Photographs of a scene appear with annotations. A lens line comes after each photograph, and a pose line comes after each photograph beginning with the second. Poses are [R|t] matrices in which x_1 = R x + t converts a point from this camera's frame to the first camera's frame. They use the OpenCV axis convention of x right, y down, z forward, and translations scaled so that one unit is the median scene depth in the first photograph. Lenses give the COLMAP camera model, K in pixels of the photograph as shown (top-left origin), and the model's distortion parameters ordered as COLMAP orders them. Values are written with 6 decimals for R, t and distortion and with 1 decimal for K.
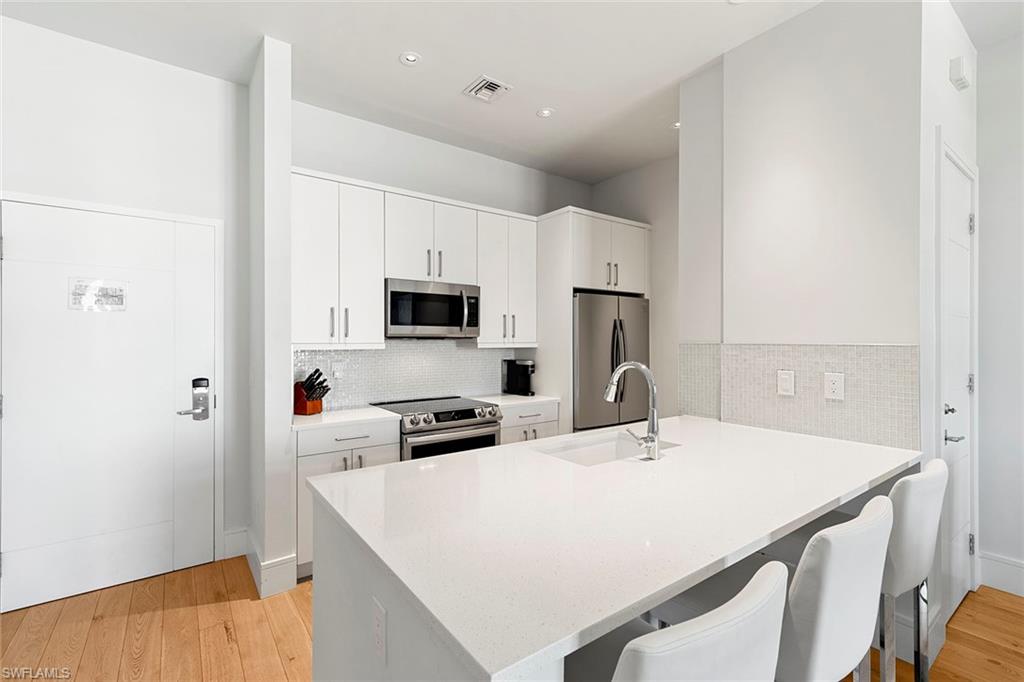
lens RADIAL K [[459.4, 0, 513.6], [0, 459.4, 340.1], [0, 0, 1]] dist [0.008122, -0.001087]
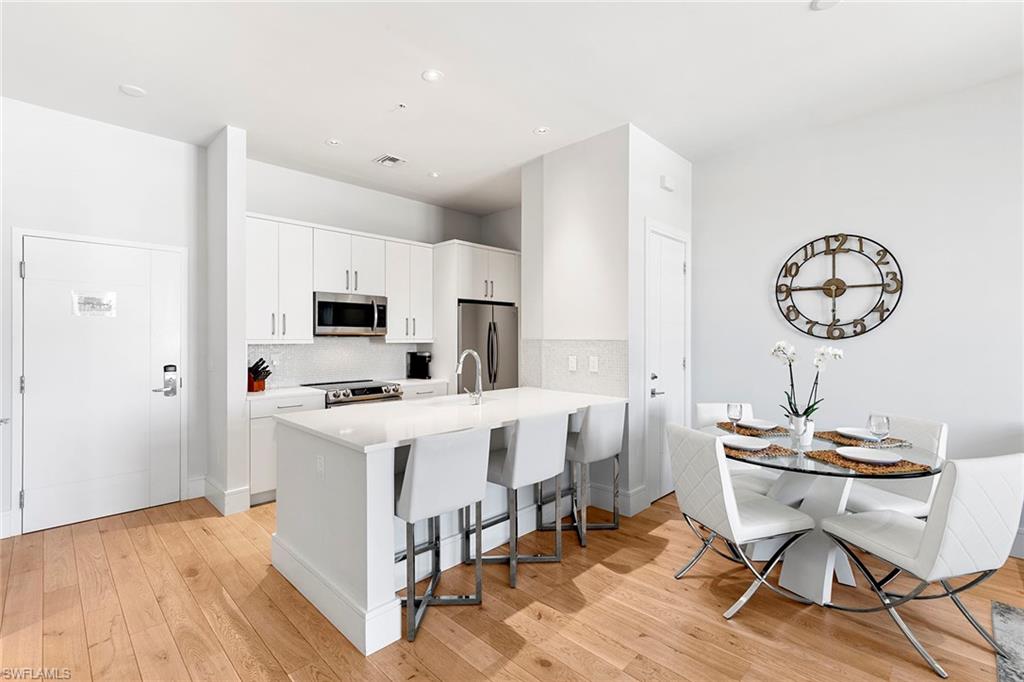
lens RADIAL K [[459.4, 0, 514.4], [0, 459.4, 338.2], [0, 0, 1]] dist [0.008122, -0.001087]
pose [[0.987269, 0.000870, 0.159055, 0.088385], [-0.001123, 0.999998, 0.001504, 0.000548], [-0.159054, -0.001663, 0.987269, -0.428640]]
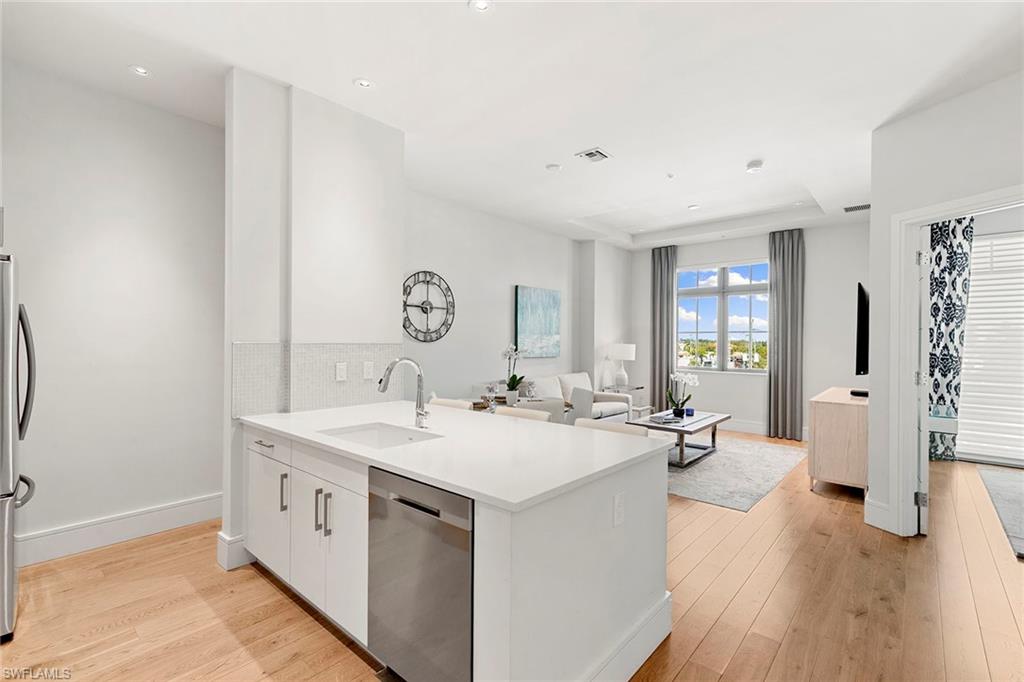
lens RADIAL K [[459.4, 0, 513.1], [0, 459.4, 340.1], [0, 0, 1]] dist [0.008122, -0.001087]
pose [[-0.213592, 0.003061, 0.976918, -0.613685], [-0.006171, 0.999971, -0.004482, 0.001892], [-0.976903, -0.006986, -0.213567, 0.575558]]
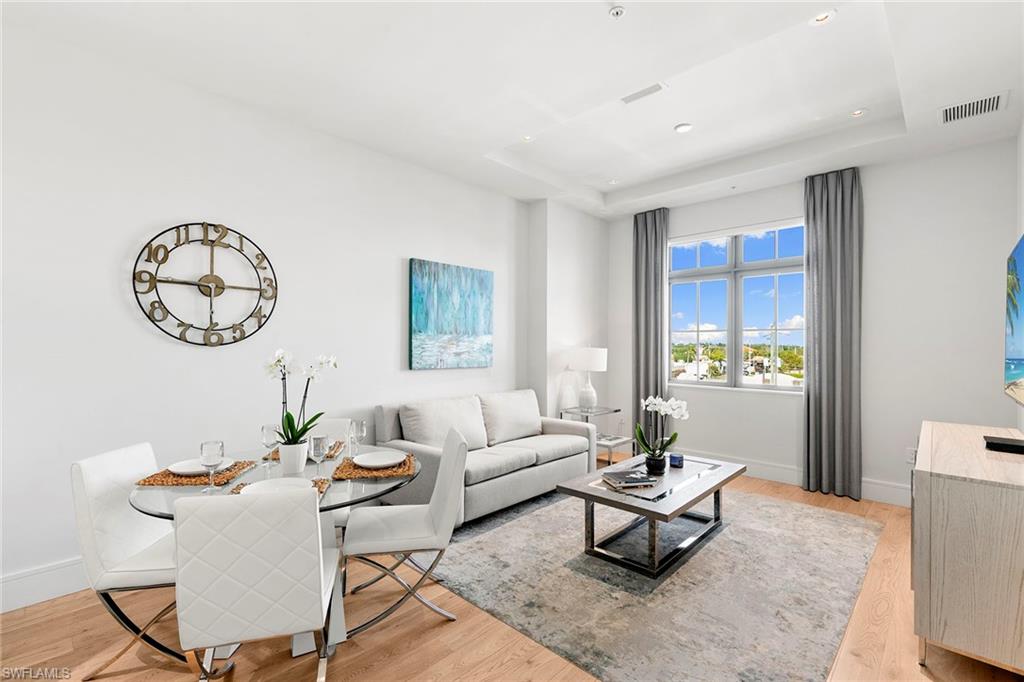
lens RADIAL K [[459.4, 0, 512.9], [0, 459.4, 340.6], [0, 0, 1]] dist [0.008122, -0.001087]
pose [[-0.178866, 0.012017, 0.983800, -0.011635], [-0.003315, 0.999912, -0.012817, 0.002712], [-0.983868, -0.005554, -0.178810, 0.095650]]
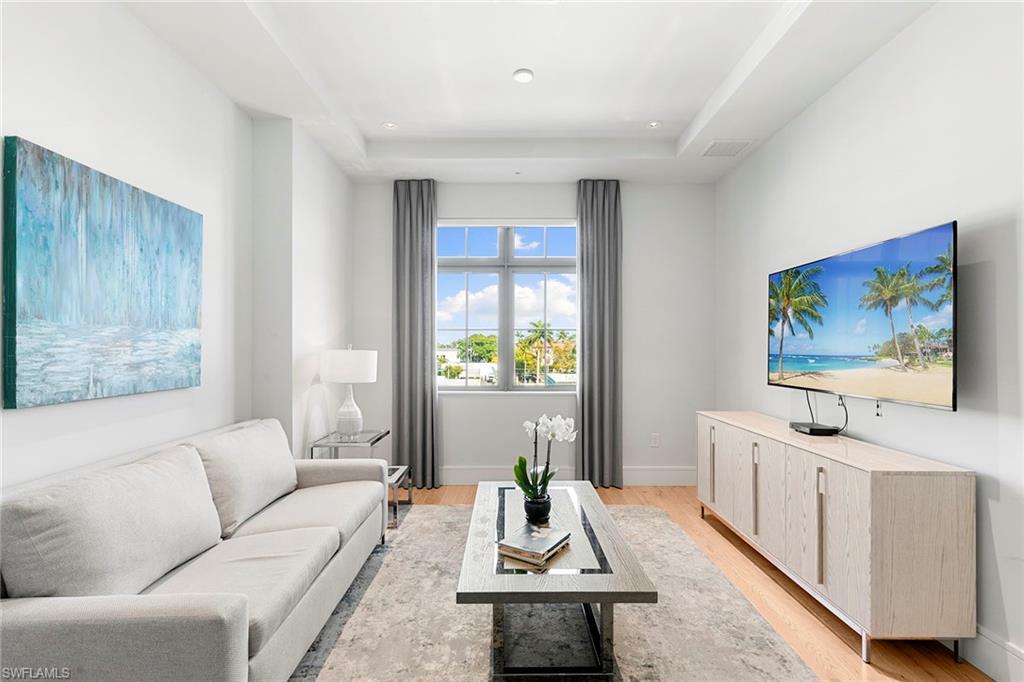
lens RADIAL K [[459.4, 0, 512.7], [0, 459.4, 341.0], [0, 0, 1]] dist [0.008122, -0.001087]
pose [[-0.805982, 0.009606, 0.591862, 0.519047], [0.003548, 0.999929, -0.011397, -0.000648], [-0.591930, -0.007086, -0.805959, 0.231061]]
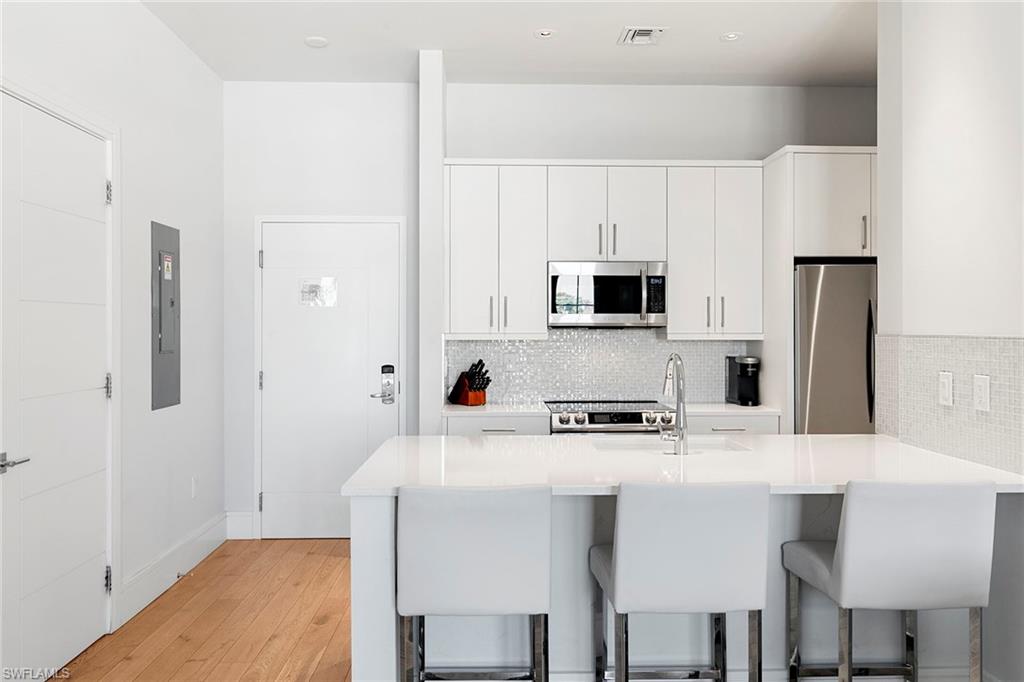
lens RADIAL K [[797.2, 0, 511.0], [0, 797.2, 324.3], [0, 0, 1]] dist [-0.003516, 0.005172]
pose [[0.820663, -0.003074, -0.571404, 0.541413], [0.000191, 0.999987, -0.005106, -0.002790], [0.571413, 0.004081, 0.820653, -0.317751]]
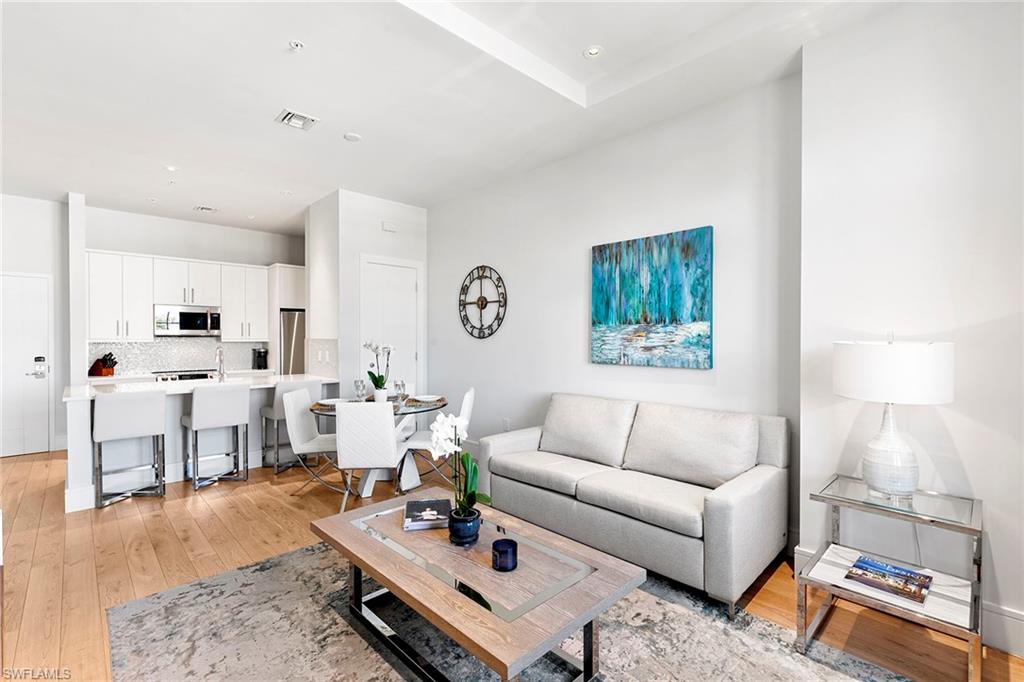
lens RADIAL K [[459.4, 0, 514.8], [0, 459.4, 340.9], [0, 0, 1]] dist [0.008122, -0.001087]
pose [[0.991931, -0.000522, 0.126775, 0.921187], [-0.000436, 0.999972, 0.007526, 0.000178], [-0.126776, -0.007520, 0.991903, -1.032539]]
